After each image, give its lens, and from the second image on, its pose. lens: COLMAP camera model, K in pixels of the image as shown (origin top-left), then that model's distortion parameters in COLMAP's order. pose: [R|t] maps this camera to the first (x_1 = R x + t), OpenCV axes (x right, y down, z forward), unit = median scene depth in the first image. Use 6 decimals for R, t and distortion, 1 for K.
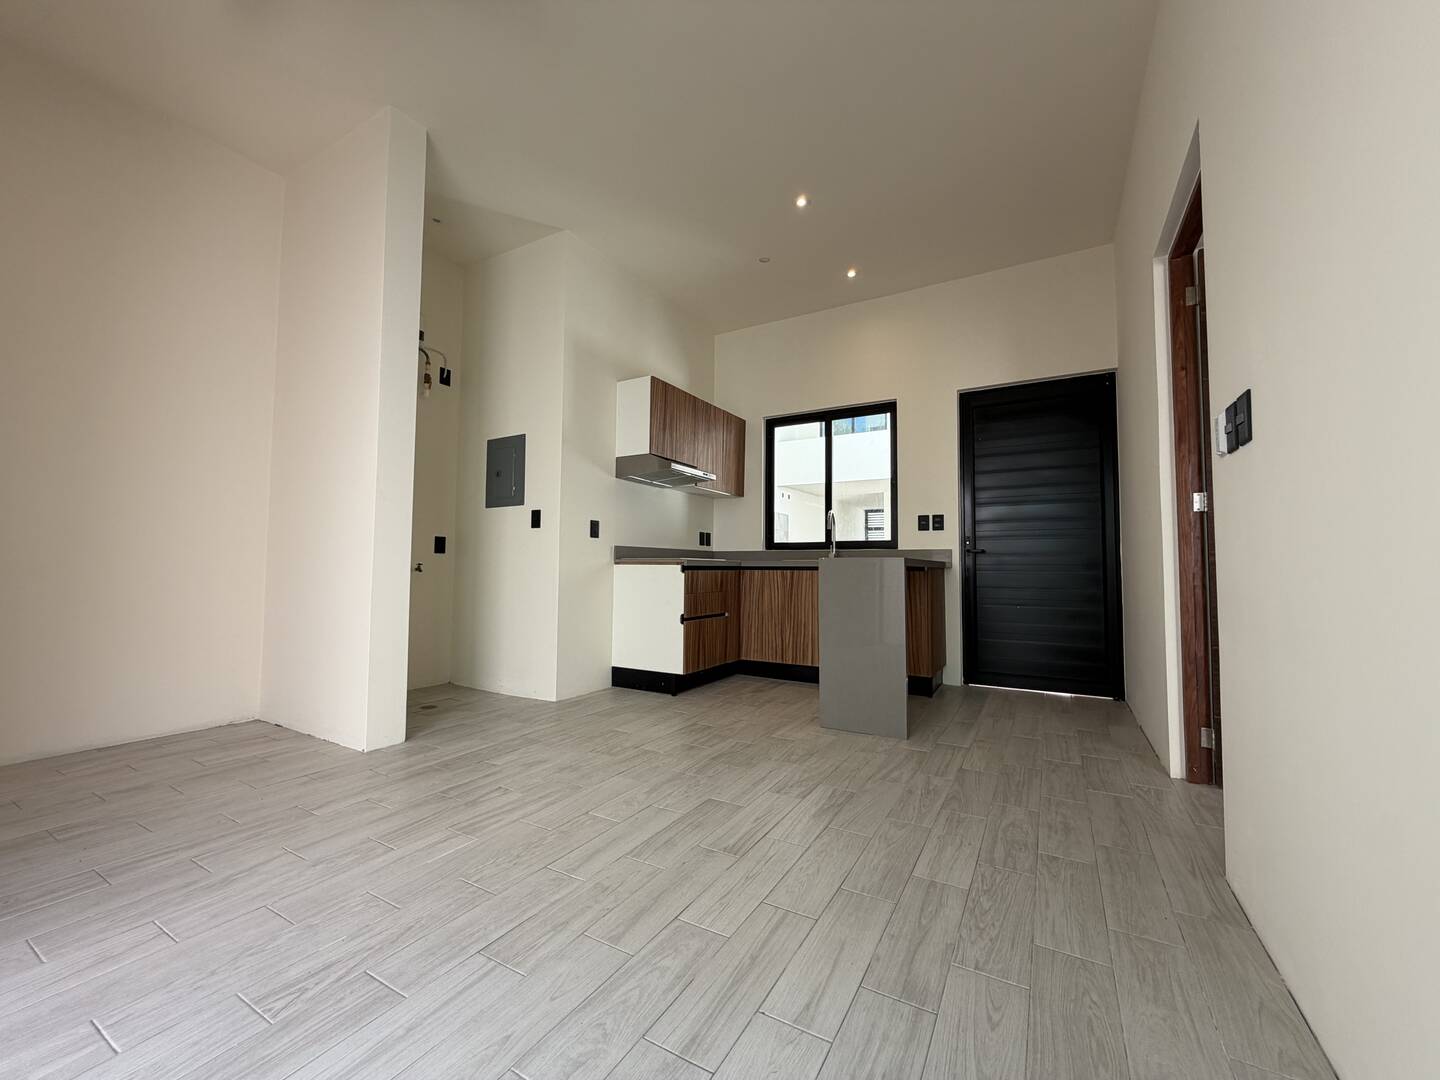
lens RADIAL K [[570.6, 0, 719.7], [0, 570.6, 538.5], [0, 0, 1]] dist [-0.004645, 0.000941]
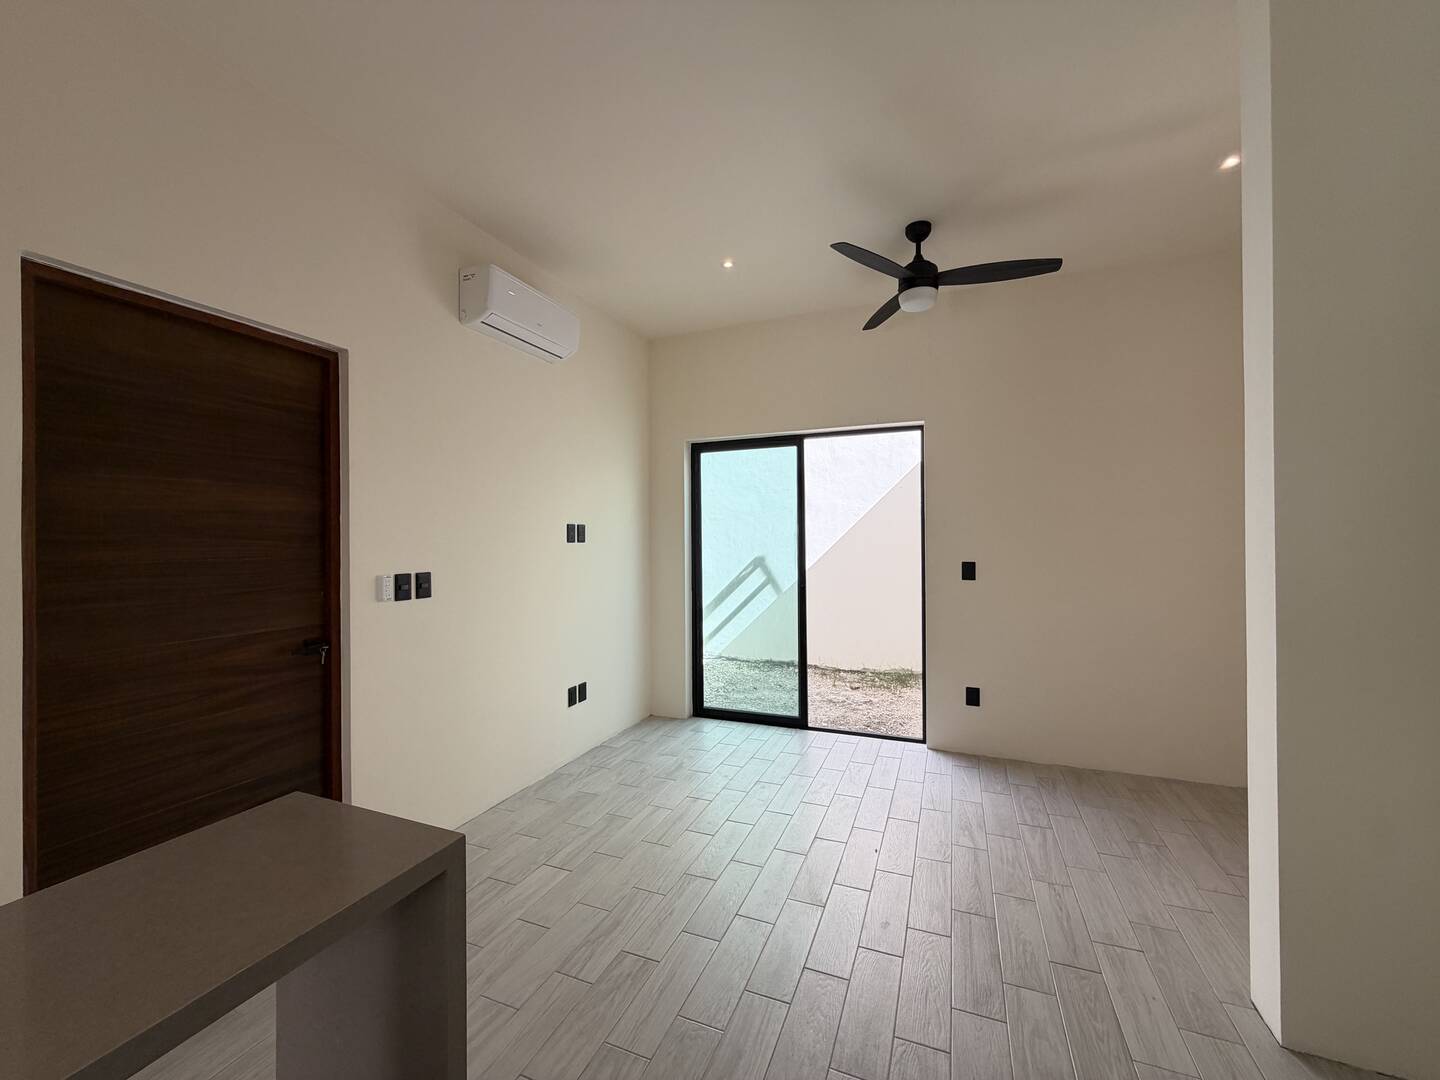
lens RADIAL K [[570.6, 0, 715.4], [0, 570.6, 542.3], [0, 0, 1]] dist [-0.004645, 0.000941]
pose [[-0.991688, 0.001297, -0.128657, 0.061822], [0.007527, 0.998822, -0.047947, -0.091115], [0.128443, -0.048517, -0.990529, 1.089097]]
